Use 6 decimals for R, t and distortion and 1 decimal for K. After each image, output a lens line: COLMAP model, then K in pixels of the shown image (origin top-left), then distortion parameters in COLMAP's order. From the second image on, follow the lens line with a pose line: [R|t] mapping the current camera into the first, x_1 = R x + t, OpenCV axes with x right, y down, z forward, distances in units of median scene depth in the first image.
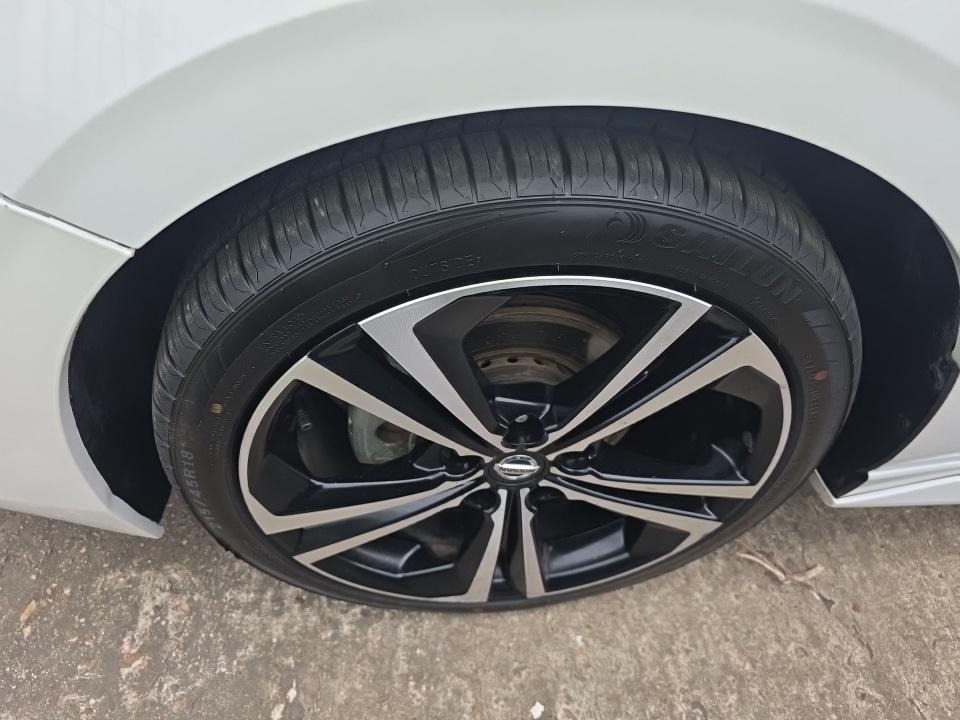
lens RADIAL K [[649.7, 0, 477.9], [0, 649.7, 362.8], [0, 0, 1]] dist [0.026785, -0.027781]
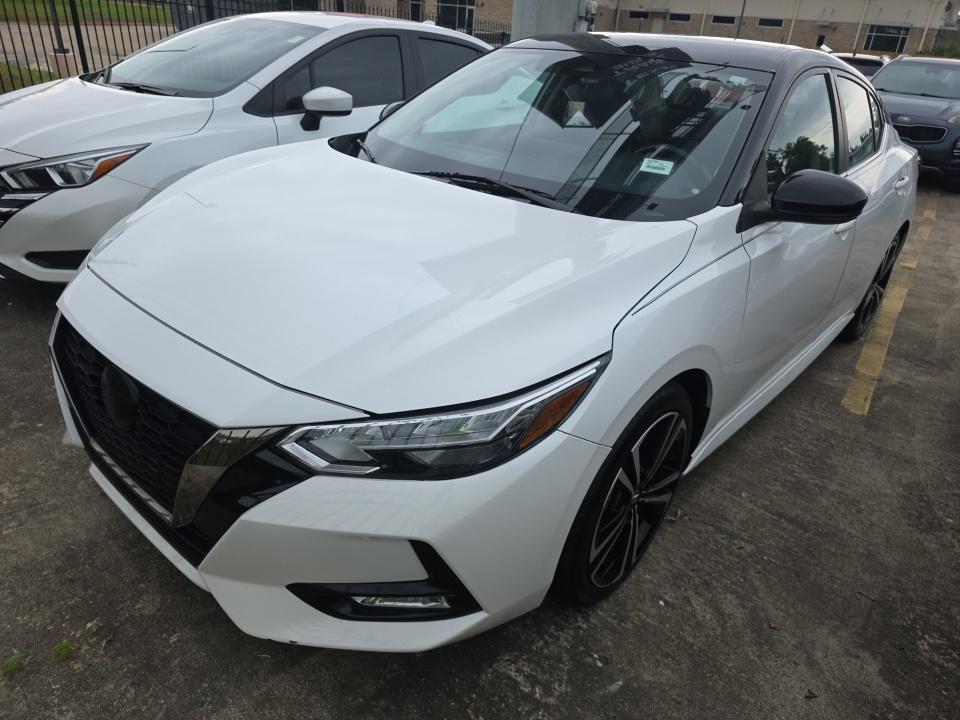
lens RADIAL K [[649.7, 0, 479.1], [0, 649.7, 358.4], [0, 0, 1]] dist [0.026785, -0.027781]
pose [[0.726503, -0.300438, 0.618005, -1.539324], [0.469847, 0.873461, -0.127708, -0.245325], [-0.501435, 0.383148, 0.775732, -0.819314]]
